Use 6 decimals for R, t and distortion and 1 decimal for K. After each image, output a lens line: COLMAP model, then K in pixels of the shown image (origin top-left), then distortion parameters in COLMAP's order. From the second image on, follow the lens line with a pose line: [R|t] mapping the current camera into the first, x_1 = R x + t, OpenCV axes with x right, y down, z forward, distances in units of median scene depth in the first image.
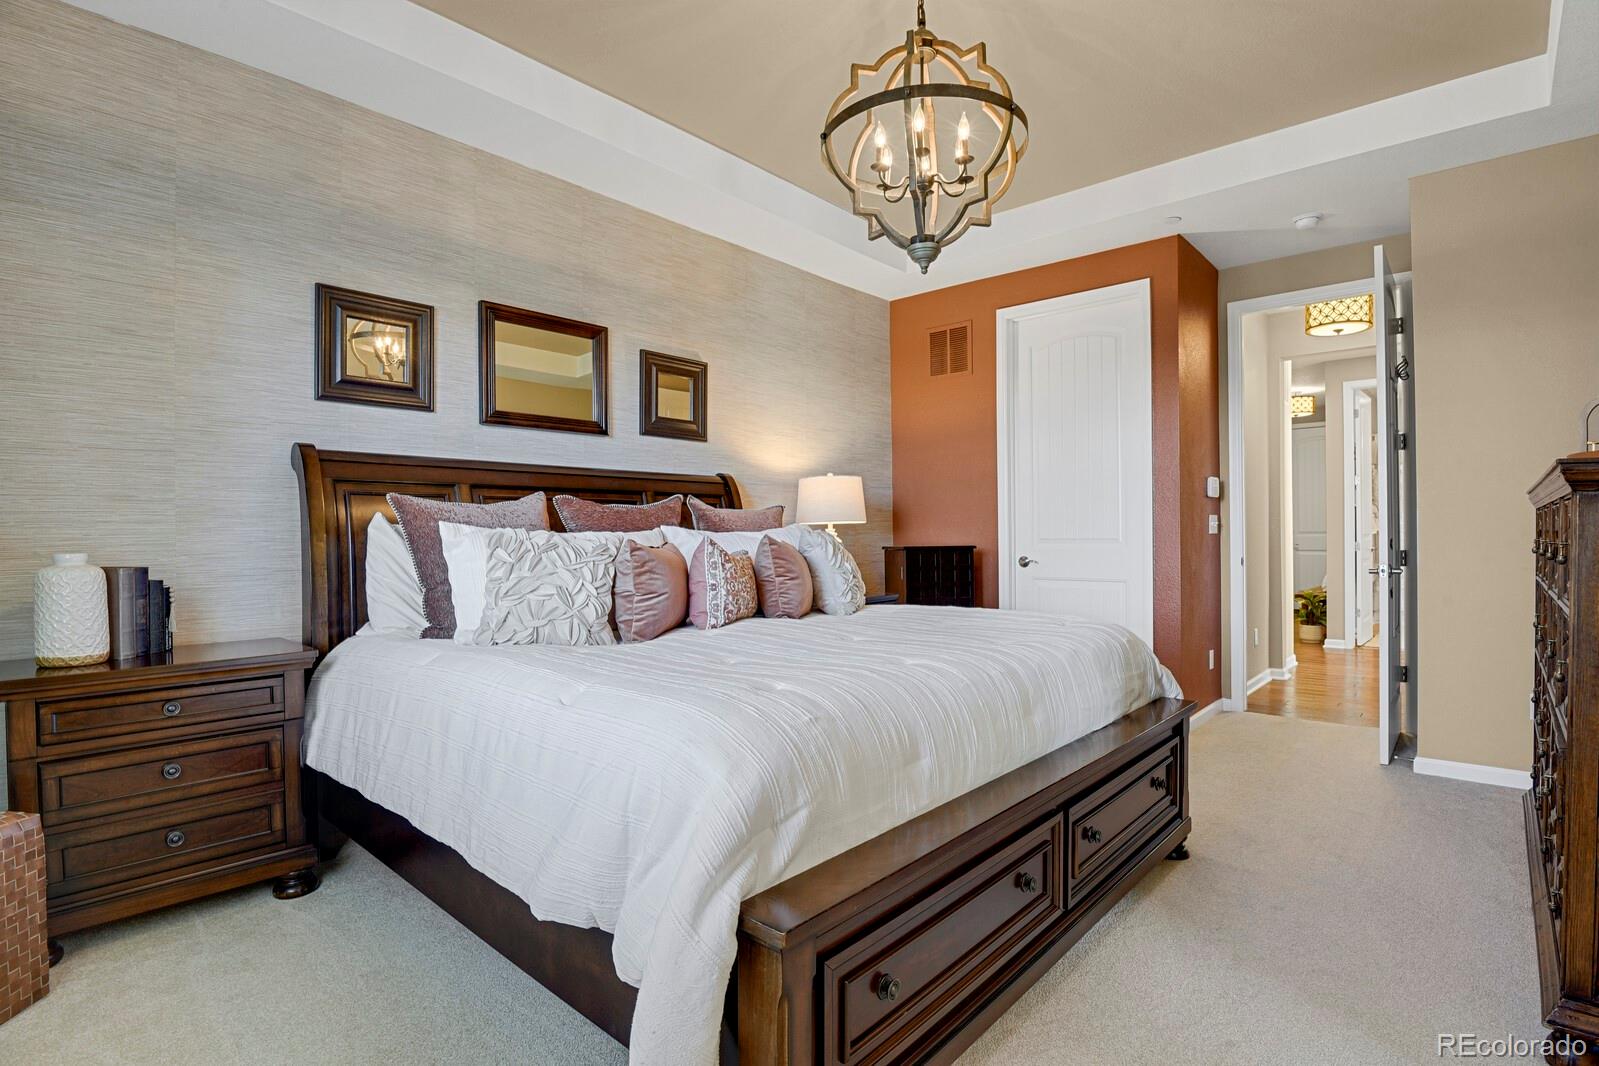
lens RADIAL K [[784.3, 0, 804.2], [0, 784.3, 537.0], [0, 0, 1]] dist [-0.040147, -0.000023]
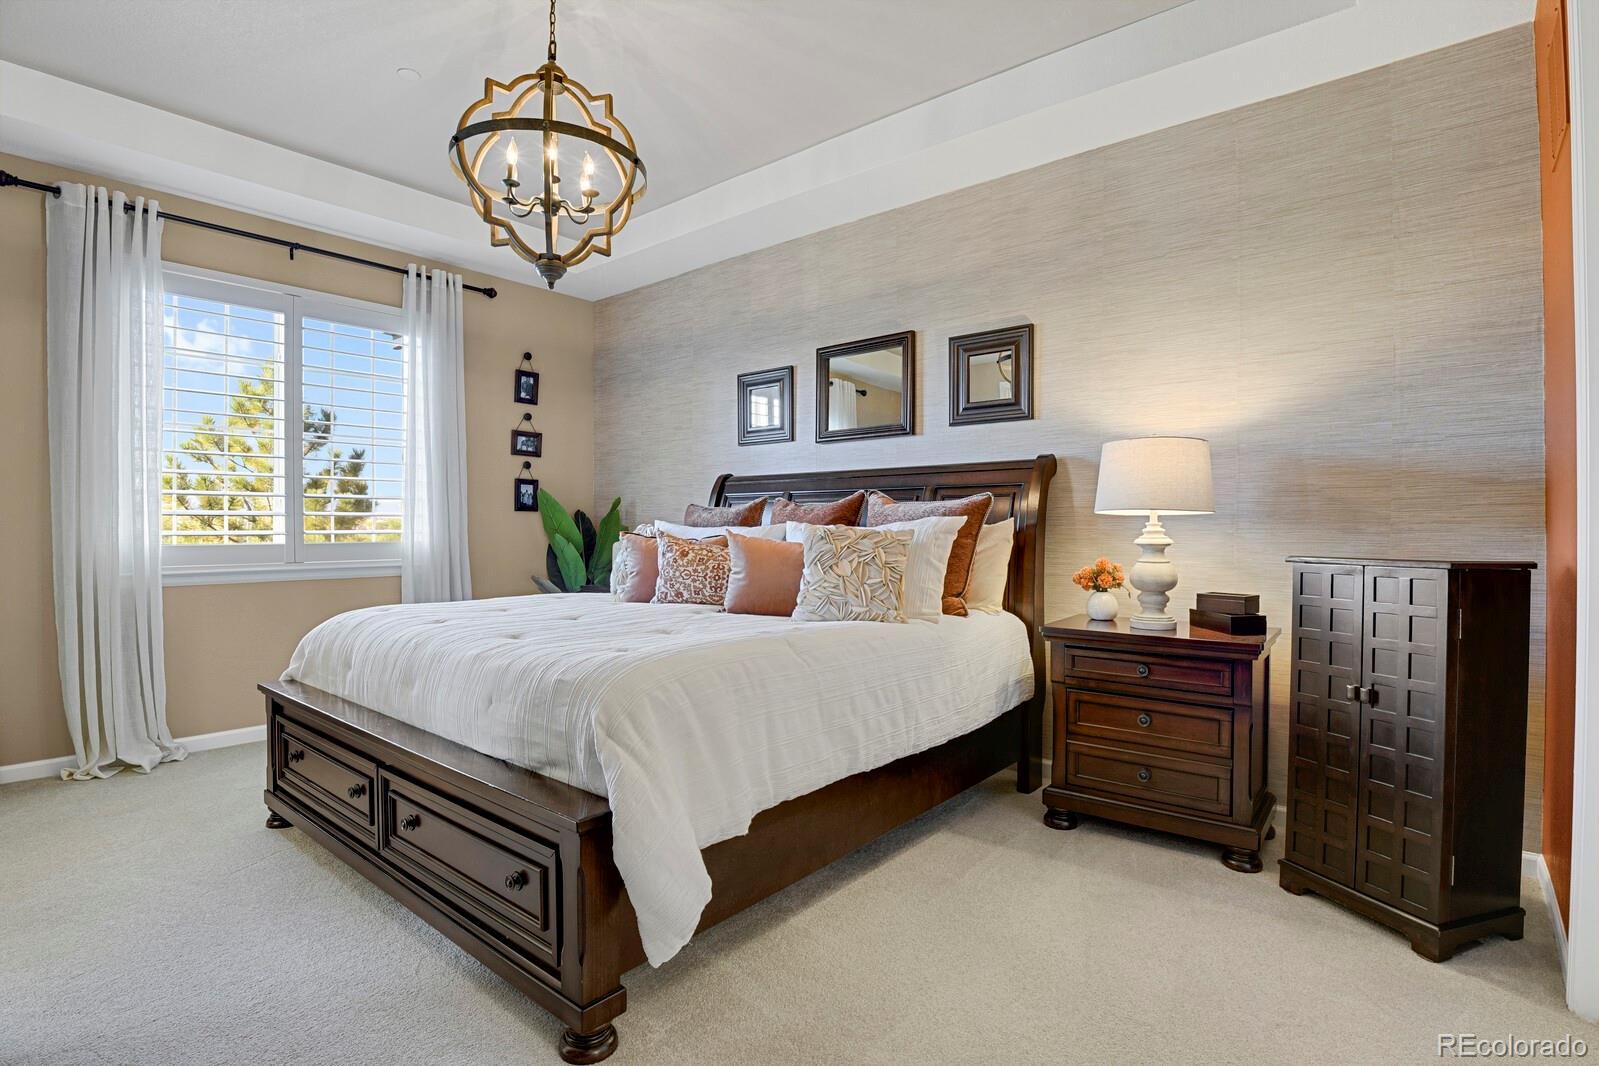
lens RADIAL K [[784.3, 0, 804.2], [0, 784.3, 537.0], [0, 0, 1]] dist [-0.040147, -0.000023]
pose [[0.034431, 0.017264, -0.999258, 0.798956], [0.002028, 0.999848, 0.017344, -0.011874], [0.999405, -0.002624, 0.034391, 0.832355]]
